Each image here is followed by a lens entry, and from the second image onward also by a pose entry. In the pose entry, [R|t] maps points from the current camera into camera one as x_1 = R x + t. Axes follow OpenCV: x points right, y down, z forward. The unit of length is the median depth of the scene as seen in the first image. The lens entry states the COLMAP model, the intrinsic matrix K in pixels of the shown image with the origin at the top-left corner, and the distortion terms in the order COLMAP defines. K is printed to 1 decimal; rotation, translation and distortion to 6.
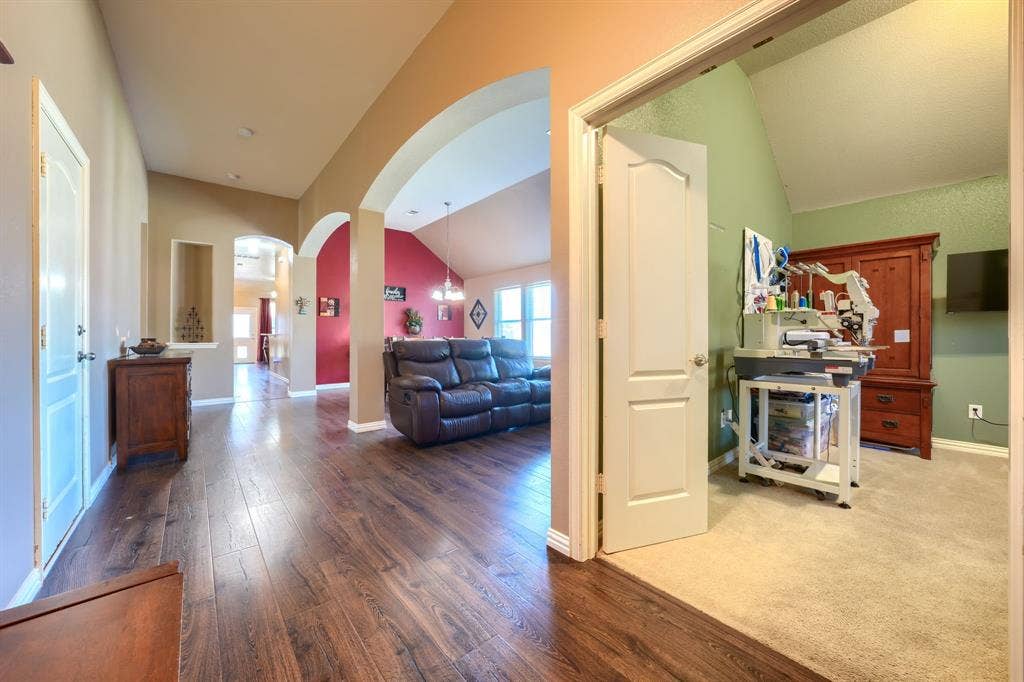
lens RADIAL K [[365.5, 0, 512.0], [0, 365.5, 337.3], [0, 0, 1]] dist [-0.016858, 0.000056]
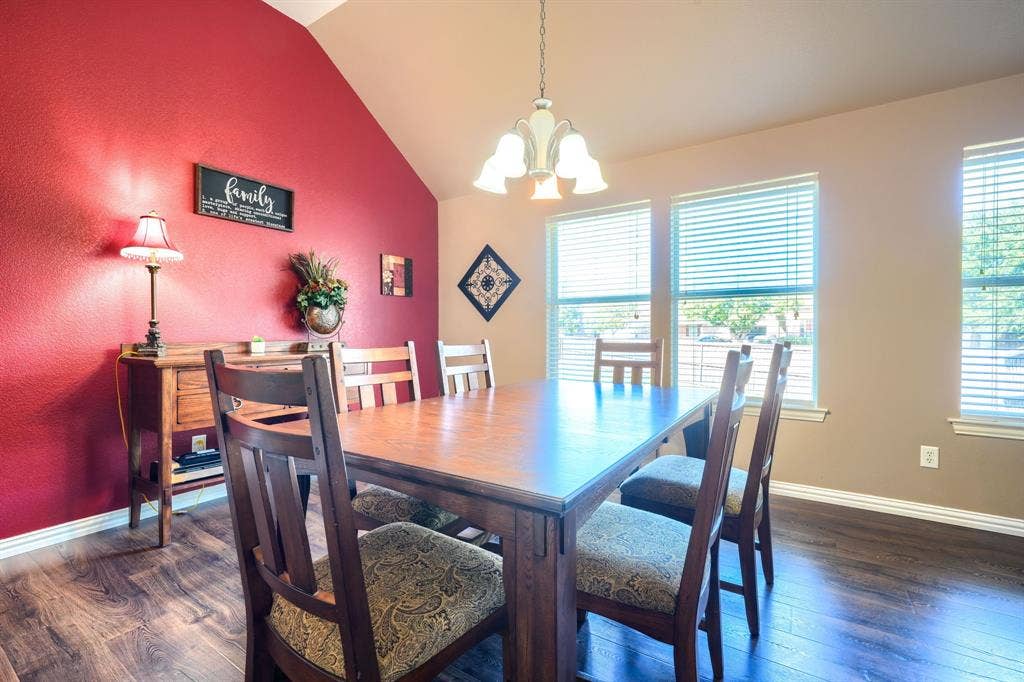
lens RADIAL K [[423.5, 0, 514.7], [0, 423.5, 332.8], [0, 0, 1]] dist [-0.010792, 0.000993]
pose [[0.954608, 0.003697, 0.297843, -0.324640], [-0.002306, 0.999985, -0.005021, -0.010197], [-0.297857, 0.004106, 0.954602, 0.881877]]
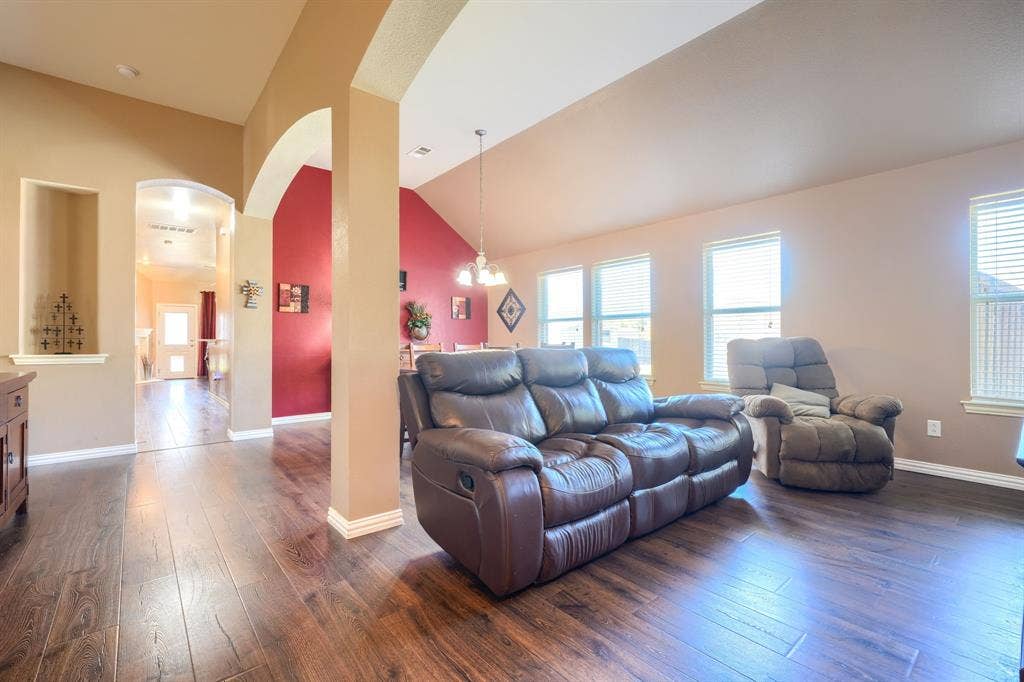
lens RADIAL K [[437.6, 0, 509.9], [0, 437.6, 340.8], [0, 0, 1]] dist [-0.001421, -0.000021]
pose [[0.999973, -0.001327, -0.007230, -0.141777], [0.001292, 0.999988, -0.004812, -0.003016], [0.007236, 0.004803, 0.999962, 0.286562]]
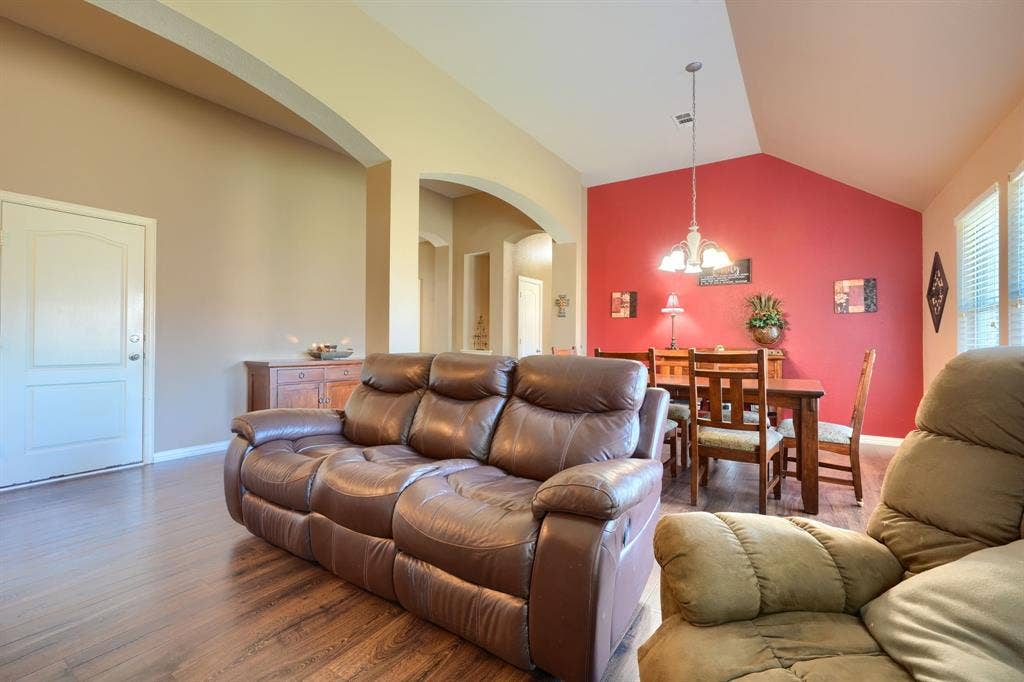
lens RADIAL K [[437.6, 0, 507.5], [0, 437.6, 336.5], [0, 0, 1]] dist [-0.001421, -0.000021]
pose [[0.296907, -0.009799, -0.954856, 0.331310], [-0.012681, 0.999819, -0.014204, -0.007476], [0.954822, 0.016325, 0.296729, 0.703932]]
